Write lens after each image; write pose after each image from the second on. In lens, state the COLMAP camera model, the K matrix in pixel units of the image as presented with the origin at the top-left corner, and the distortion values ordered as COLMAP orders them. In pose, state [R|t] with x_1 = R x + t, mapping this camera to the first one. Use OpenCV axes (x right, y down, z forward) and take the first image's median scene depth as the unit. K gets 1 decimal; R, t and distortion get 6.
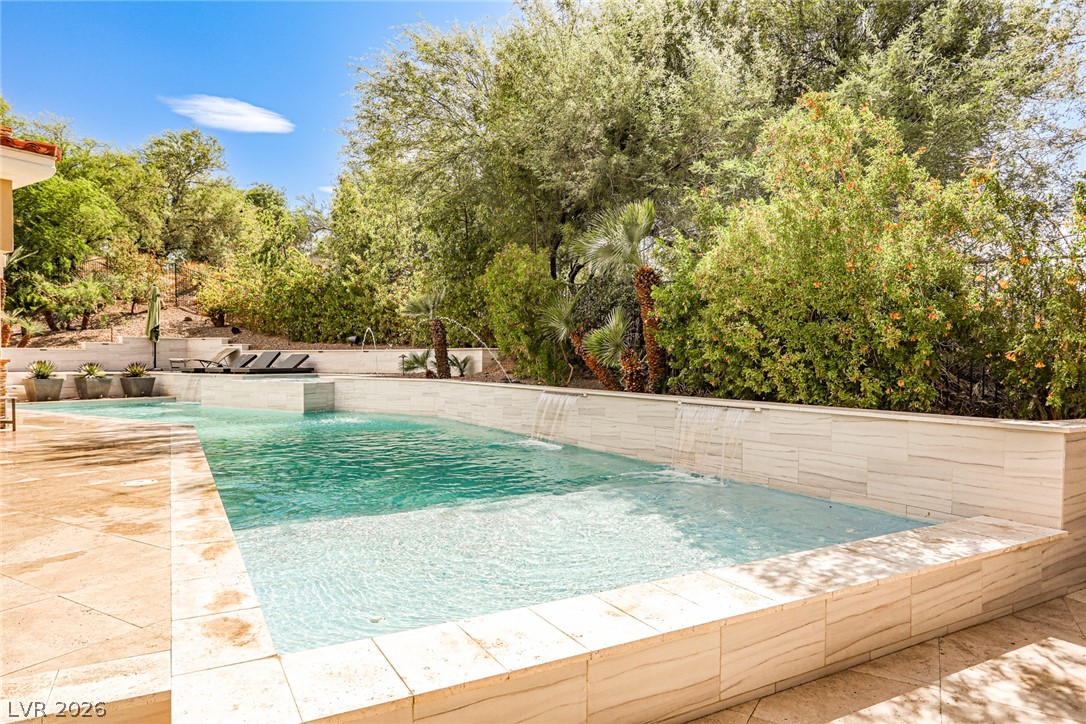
lens RADIAL K [[653.7, 0, 533.8], [0, 653.7, 384.3], [0, 0, 1]] dist [0.000046, -0.000652]
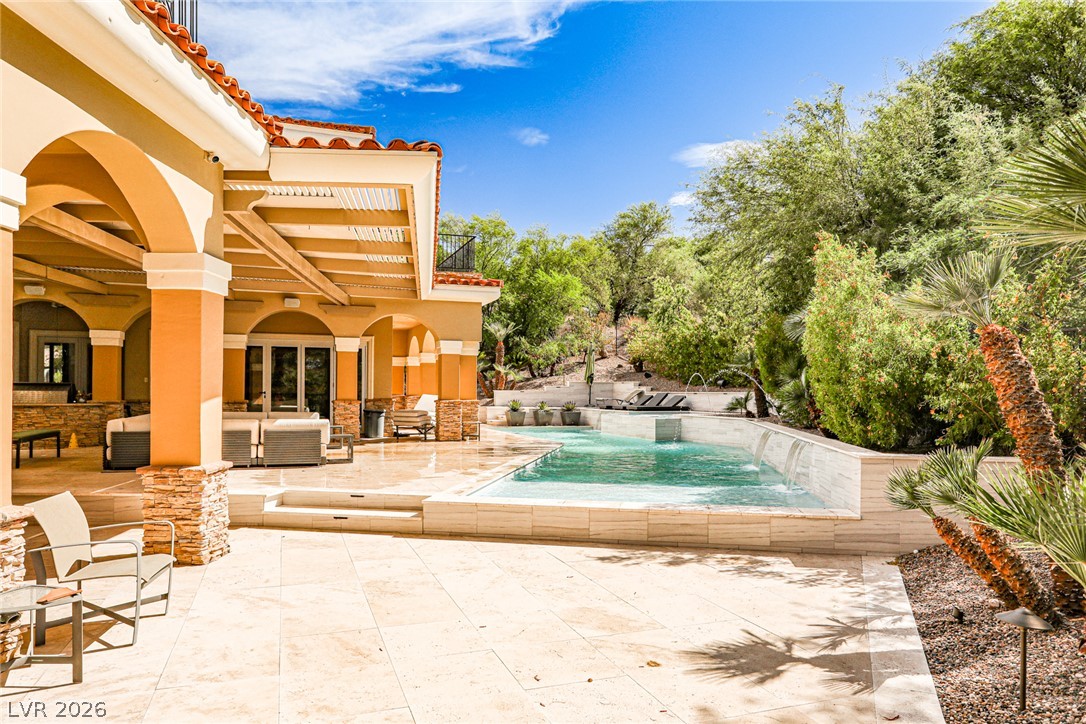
lens RADIAL K [[653.7, 0, 518.5], [0, 653.7, 391.0], [0, 0, 1]] dist [0.000046, -0.000652]
pose [[0.768129, -0.001594, -0.640293, 0.190385], [-0.027450, 0.998996, -0.035418, -0.002048], [0.639706, 0.044782, 0.767314, -0.136070]]
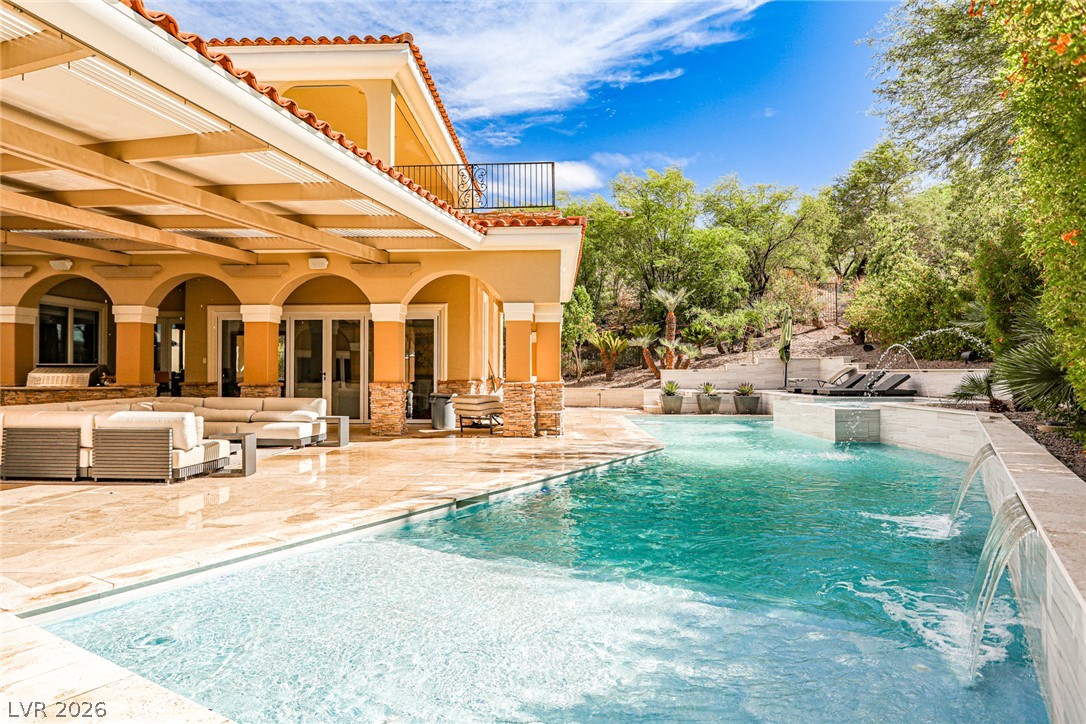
lens RADIAL K [[653.7, 0, 512.9], [0, 653.7, 363.9], [0, 0, 1]] dist [0.000046, -0.000652]
pose [[0.496820, -0.016788, -0.867691, 0.135111], [-0.030985, 0.998832, -0.037066, -0.011053], [0.867300, 0.045301, 0.495720, 0.115120]]
